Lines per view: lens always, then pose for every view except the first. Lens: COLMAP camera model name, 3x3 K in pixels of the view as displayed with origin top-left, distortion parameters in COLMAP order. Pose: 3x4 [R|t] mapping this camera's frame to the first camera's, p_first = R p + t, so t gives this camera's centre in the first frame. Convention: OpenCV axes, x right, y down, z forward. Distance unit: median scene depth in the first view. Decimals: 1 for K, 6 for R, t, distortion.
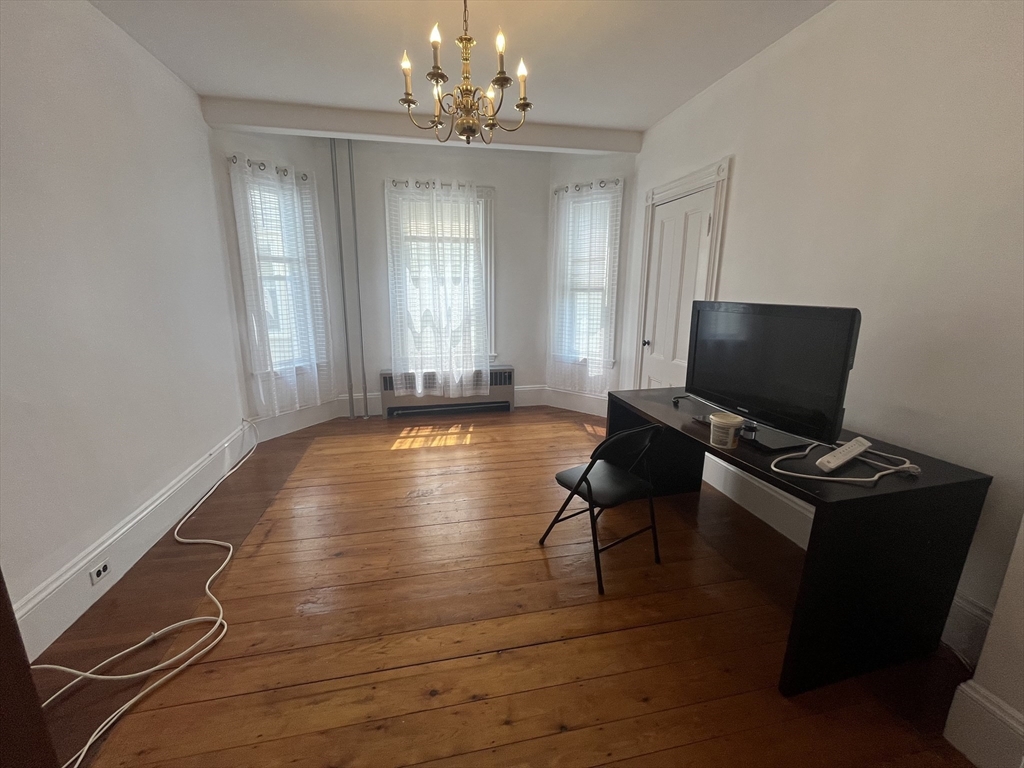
lens RADIAL K [[414.9, 0, 508.0], [0, 414.9, 382.5], [0, 0, 1]] dist [-0.001446, -0.000441]
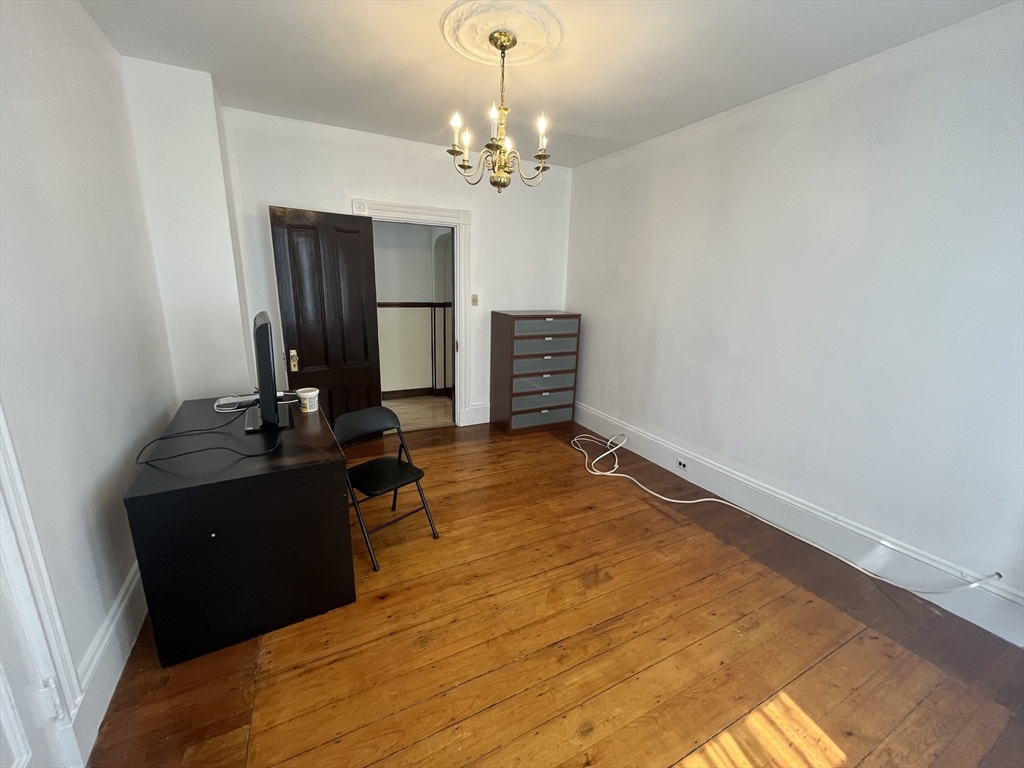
lens RADIAL K [[414.9, 0, 508.0], [0, 414.9, 382.5], [0, 0, 1]] dist [-0.001446, -0.000441]
pose [[-0.962153, 0.035990, -0.270124, 0.099764], [-0.089926, 0.893784, 0.439390, -0.269278], [0.257246, 0.447051, -0.856720, 1.006808]]
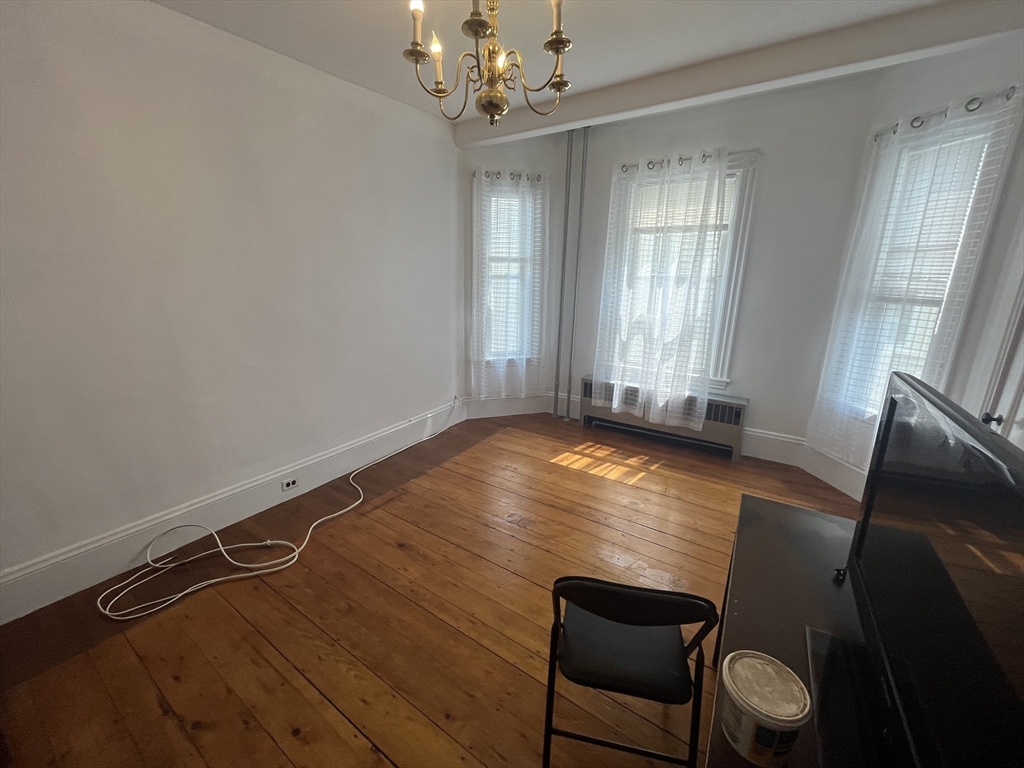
lens RADIAL K [[414.9, 0, 508.0], [0, 414.9, 382.5], [0, 0, 1]] dist [-0.001446, -0.000441]
pose [[0.693724, 0.190622, -0.694558, 0.240229], [-0.165731, 0.980711, 0.103625, -0.084564], [0.700914, 0.043223, 0.711935, 0.217447]]
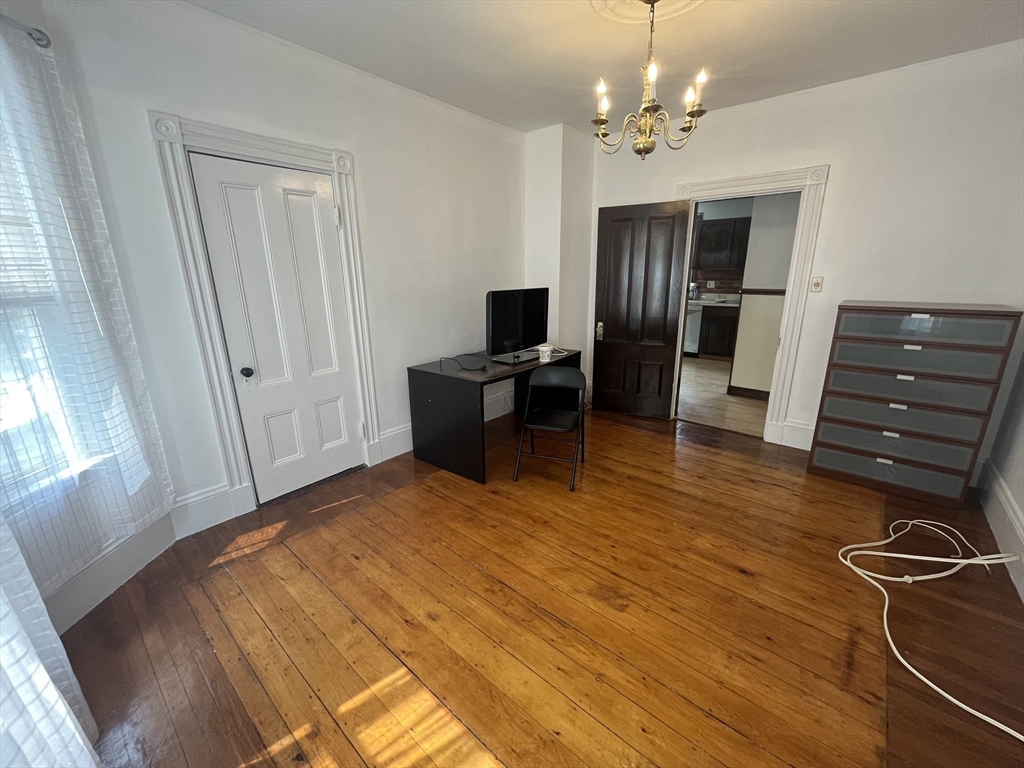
lens RADIAL K [[414.9, 0, 508.0], [0, 414.9, 382.5], [0, 0, 1]] dist [-0.001446, -0.000441]
pose [[-0.608570, -0.205256, 0.766494, -0.382356], [0.184226, 0.903023, 0.388085, -0.233799], [-0.771819, 0.377385, -0.511739, 0.922764]]
